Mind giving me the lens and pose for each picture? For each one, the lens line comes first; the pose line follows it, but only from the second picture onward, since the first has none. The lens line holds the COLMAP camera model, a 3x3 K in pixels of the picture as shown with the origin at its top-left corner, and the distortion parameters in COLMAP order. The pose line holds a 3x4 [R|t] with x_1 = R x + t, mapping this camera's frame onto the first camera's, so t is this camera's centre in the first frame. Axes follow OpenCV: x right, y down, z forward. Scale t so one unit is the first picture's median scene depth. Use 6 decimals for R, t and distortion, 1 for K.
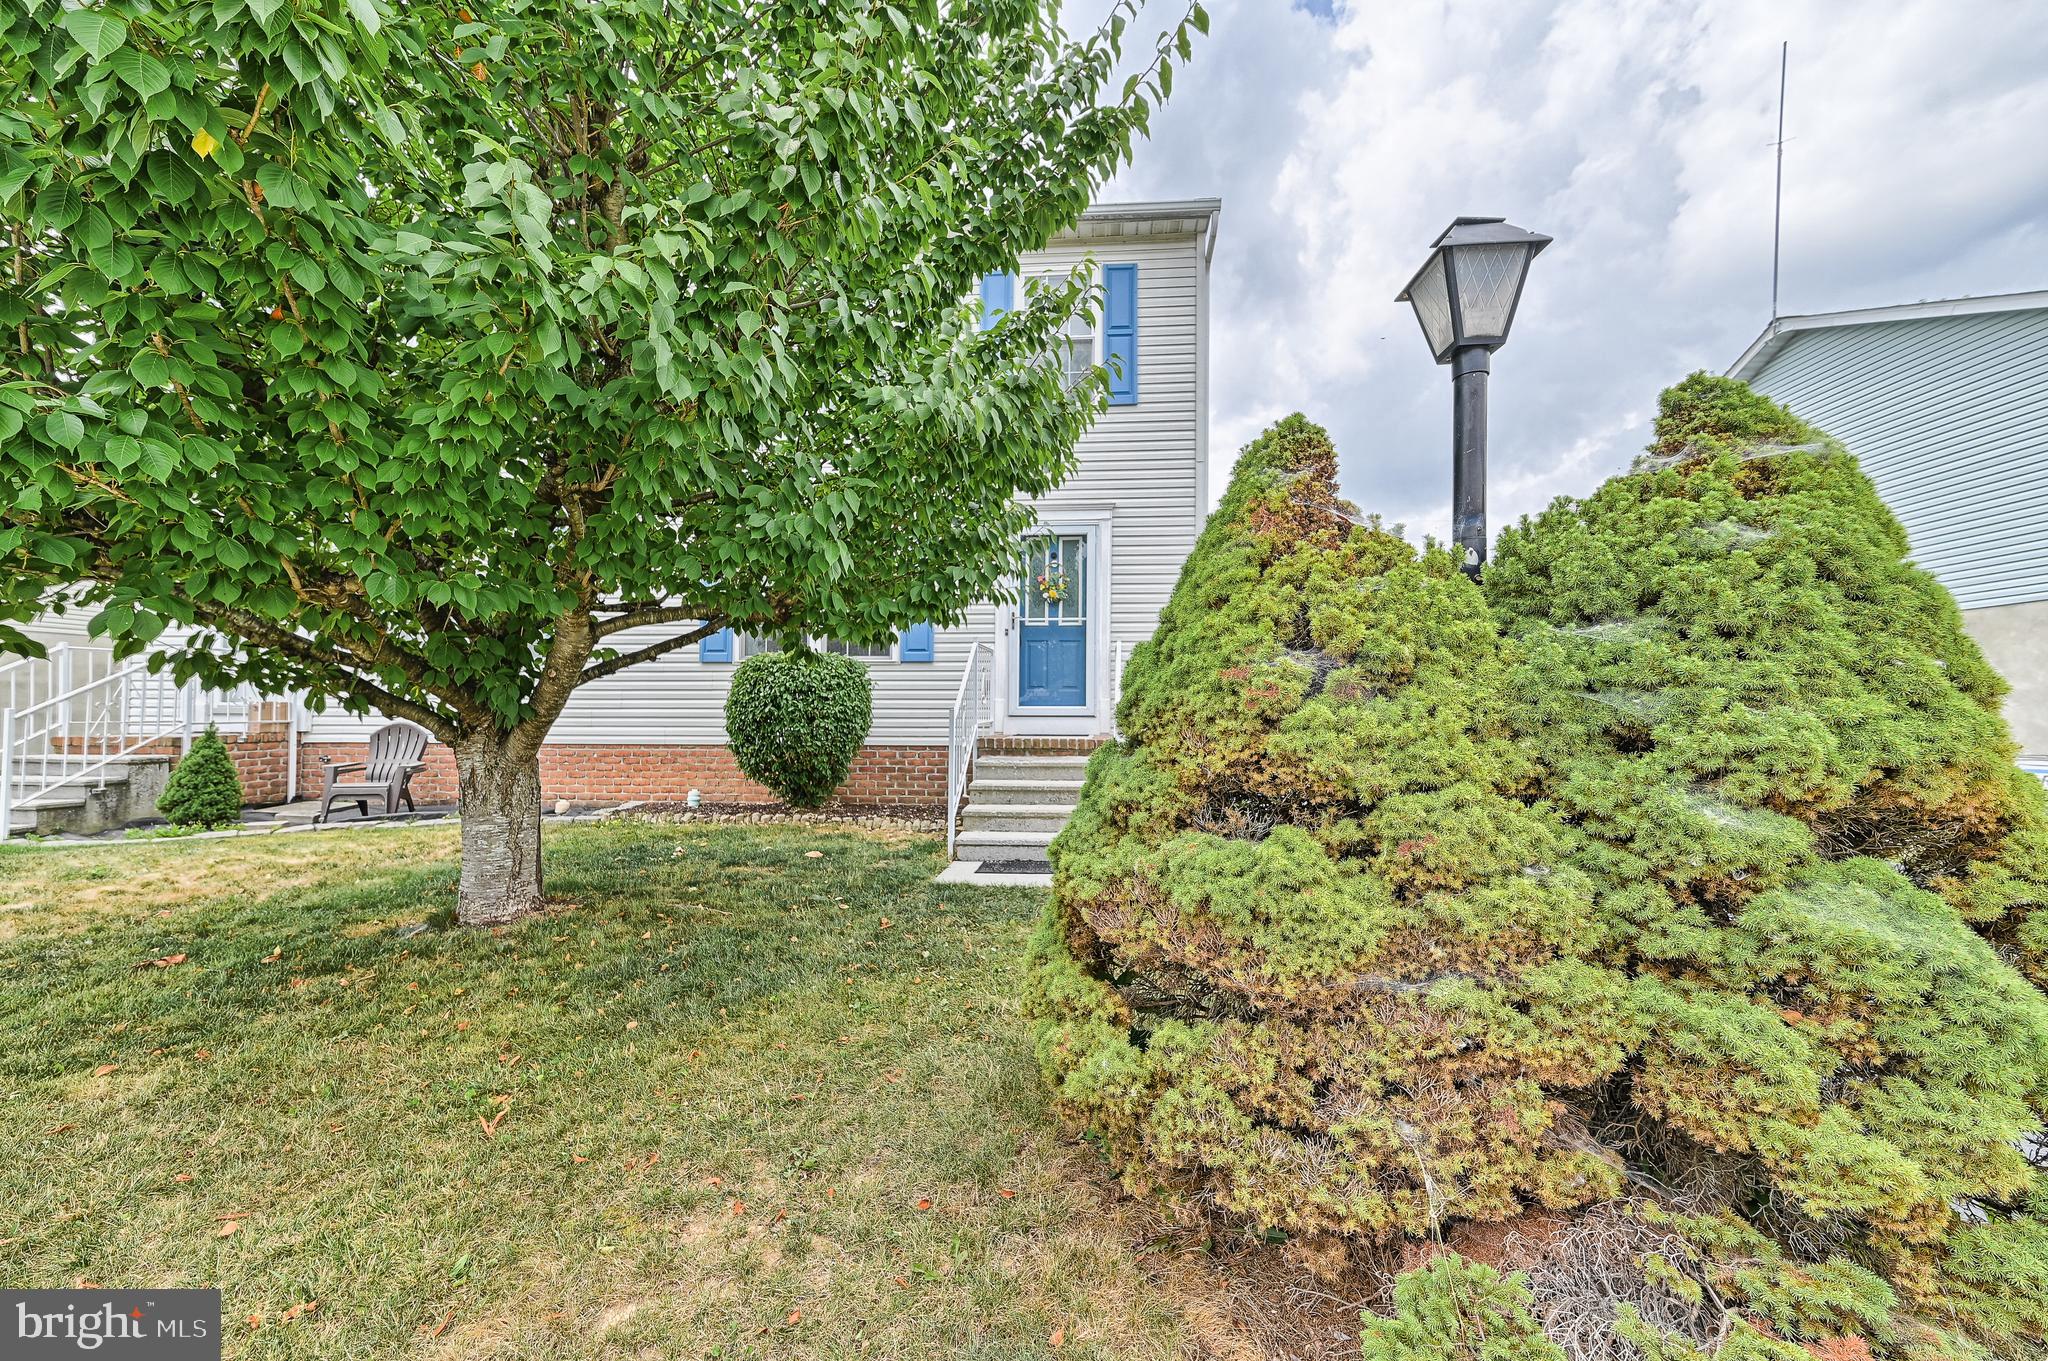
lens RADIAL K [[801.1, 0, 1024.0], [0, 801.1, 680.5], [0, 0, 1]] dist [0.000666, 0.000113]
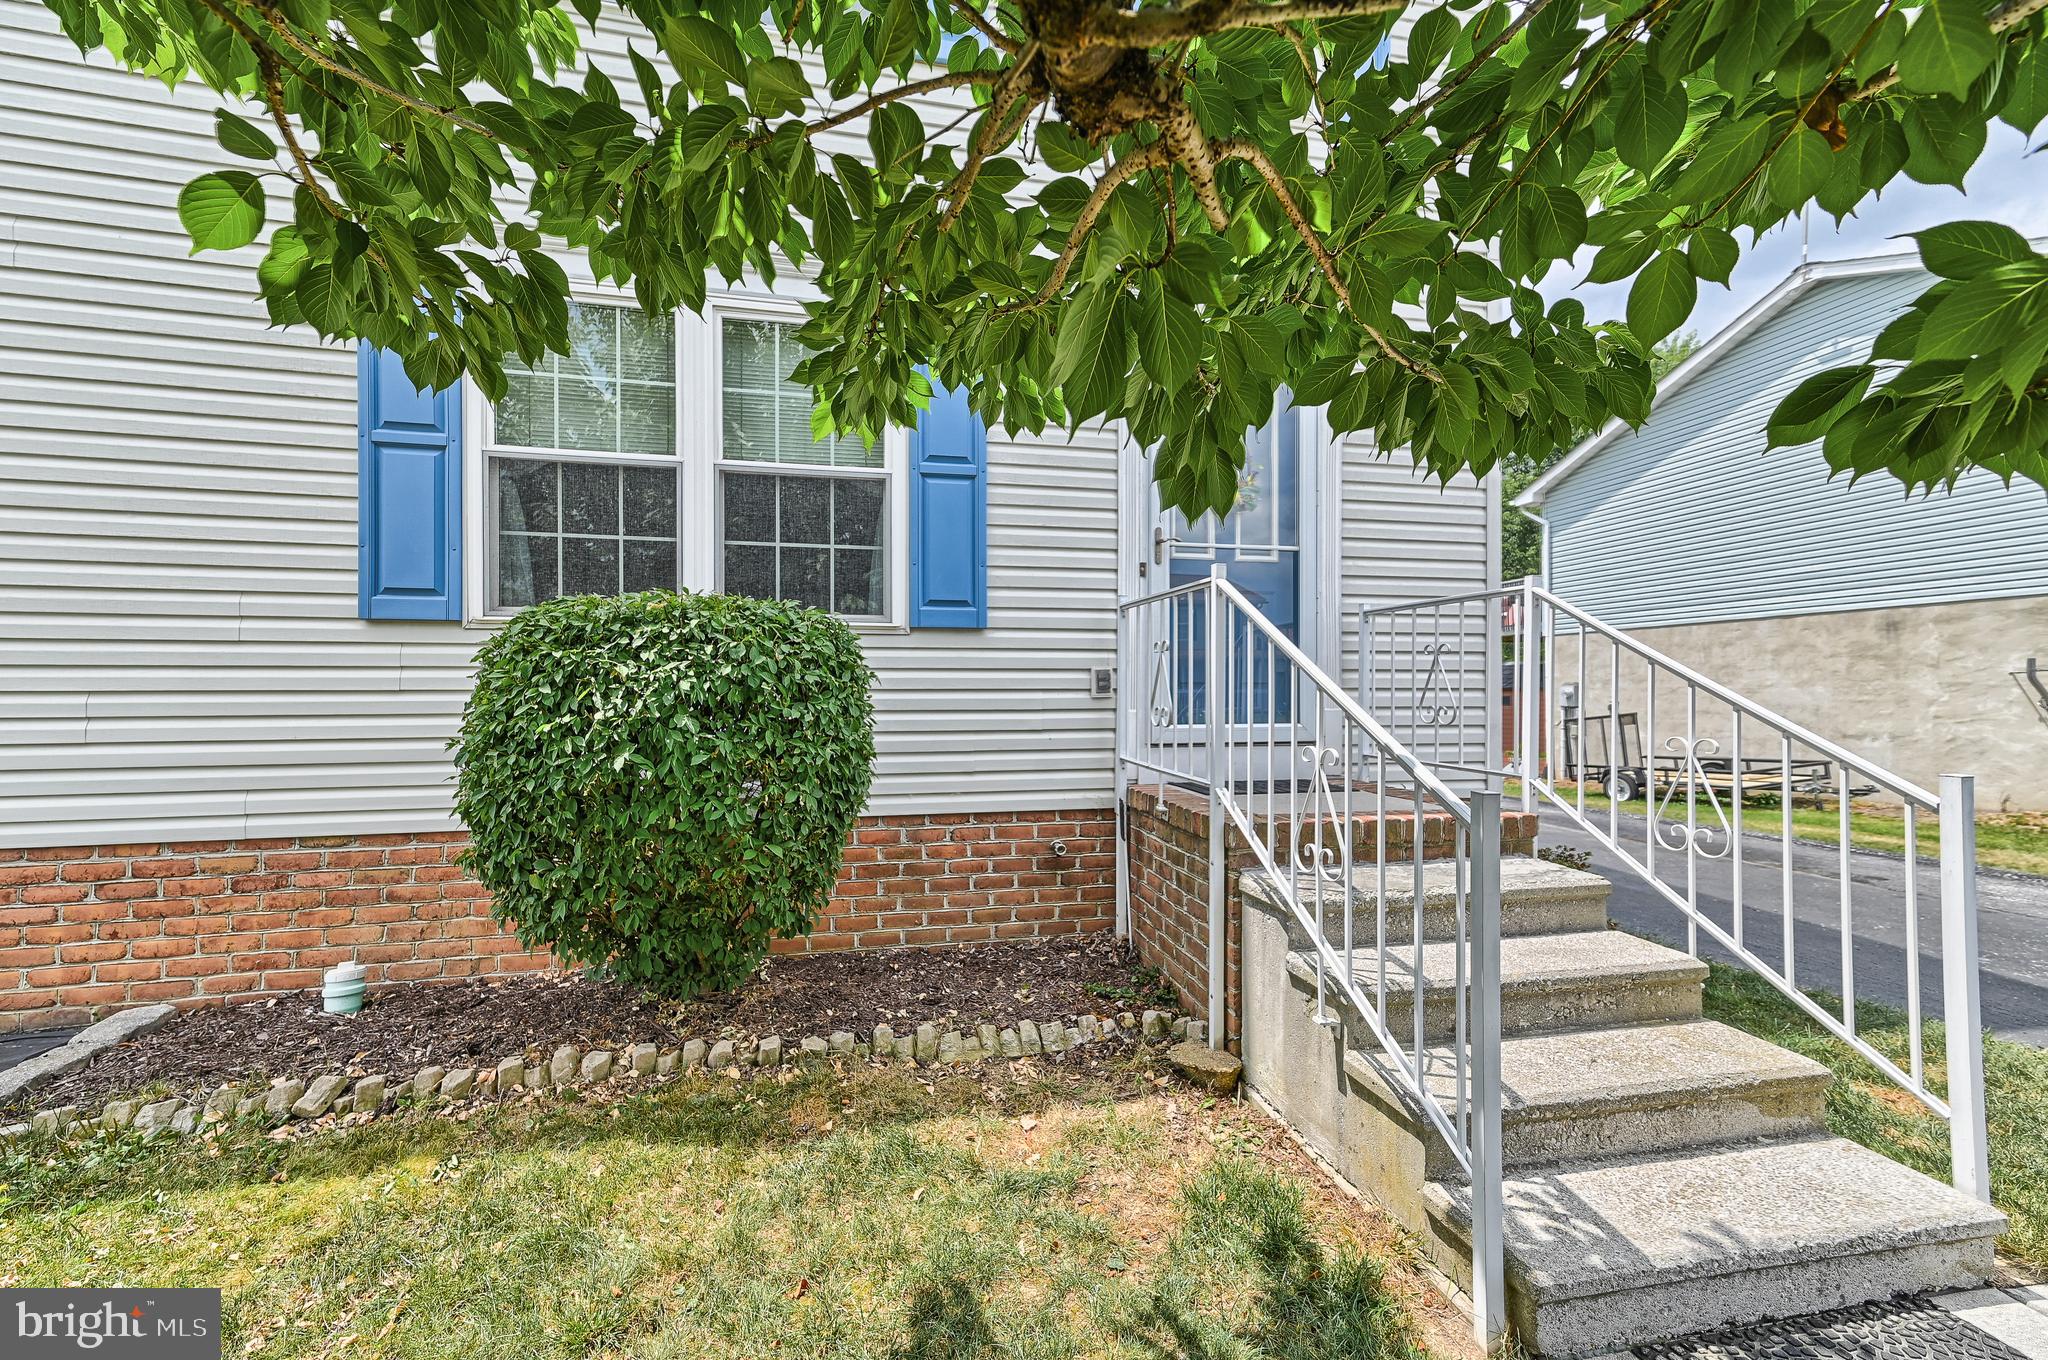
lens RADIAL K [[801.1, 0, 1024.0], [0, 801.1, 680.0], [0, 0, 1]] dist [0.000666, 0.000113]
pose [[0.946978, -0.001638, 0.321294, -0.242836], [-0.008309, 0.999528, 0.029584, -0.008001], [-0.321191, -0.030685, 0.946517, 0.575124]]
